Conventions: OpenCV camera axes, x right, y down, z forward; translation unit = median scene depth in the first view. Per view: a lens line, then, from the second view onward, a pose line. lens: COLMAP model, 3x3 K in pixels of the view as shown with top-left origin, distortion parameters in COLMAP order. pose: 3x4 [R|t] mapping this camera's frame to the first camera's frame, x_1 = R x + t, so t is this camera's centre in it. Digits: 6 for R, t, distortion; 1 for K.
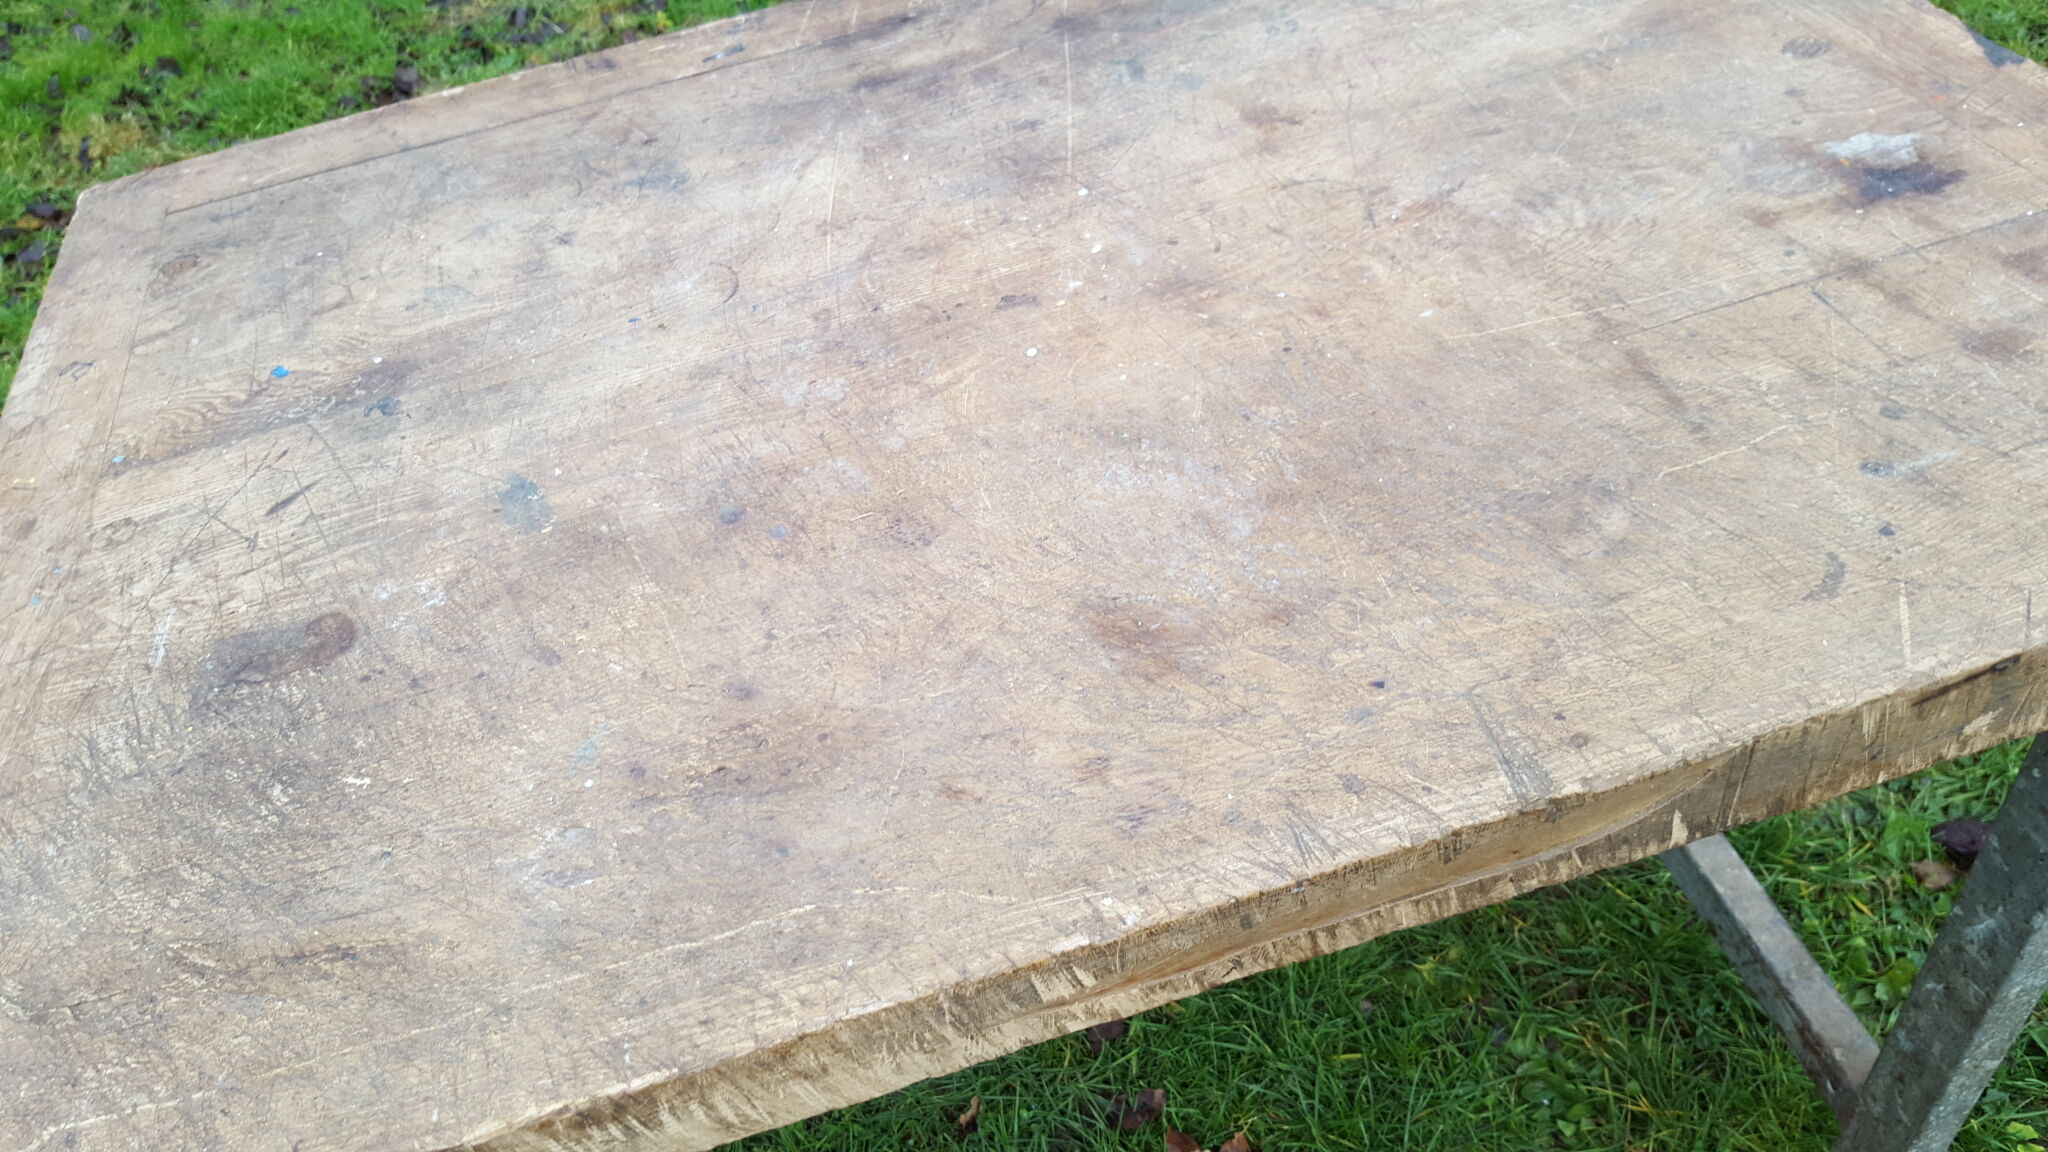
lens RADIAL K [[1548.2, 0, 1015.3], [0, 1548.2, 594.7], [0, 0, 1]] dist [0.143410, -0.311837]
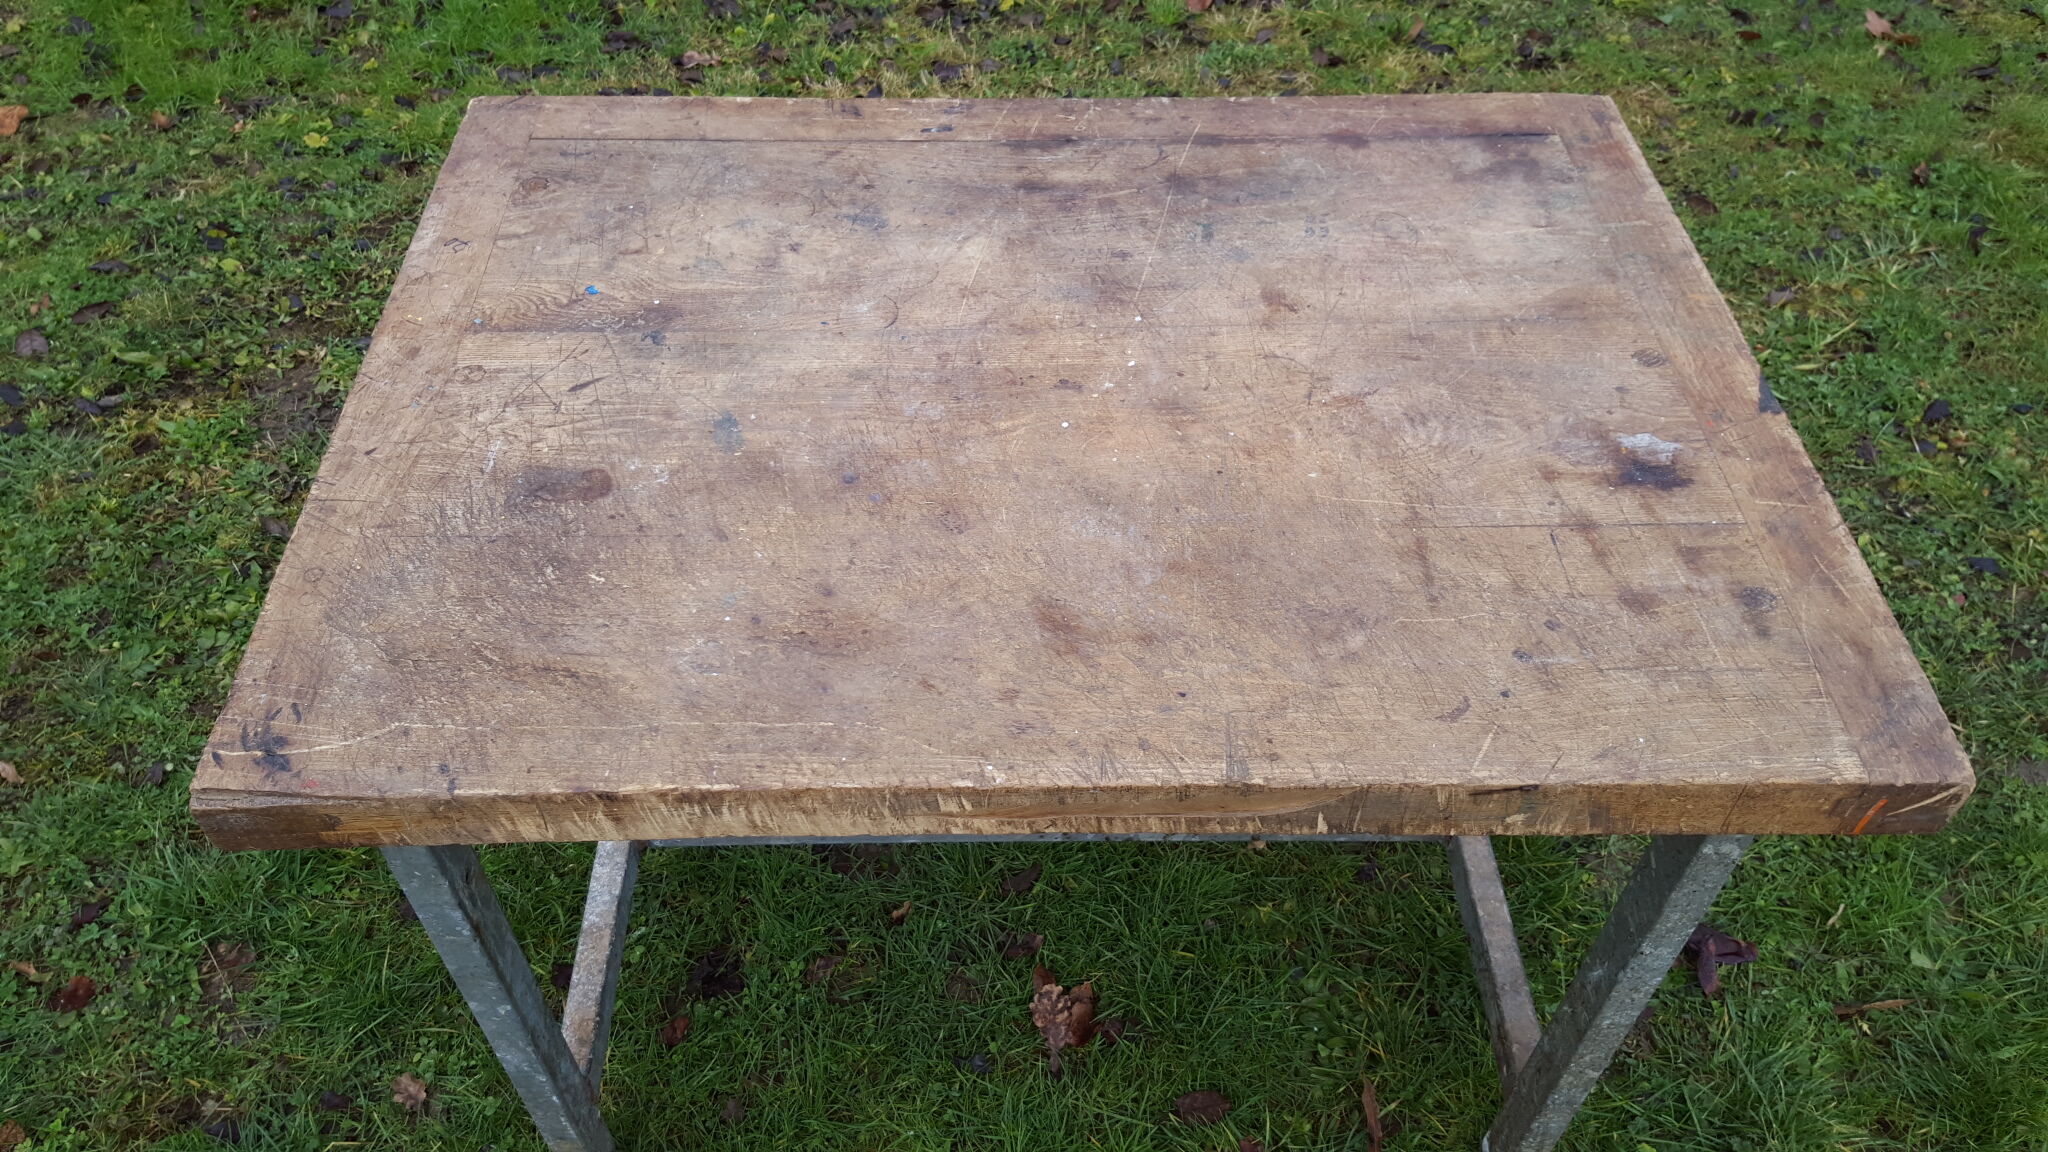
lens RADIAL K [[1540.8, 0, 1017.5], [0, 1540.8, 563.1], [0, 0, 1]] dist [0.135886, -0.227497]
pose [[0.958977, 0.280021, -0.044166, 0.076432], [-0.277654, 0.959221, 0.052949, -0.098883], [0.057191, -0.038514, 0.997620, -0.571485]]
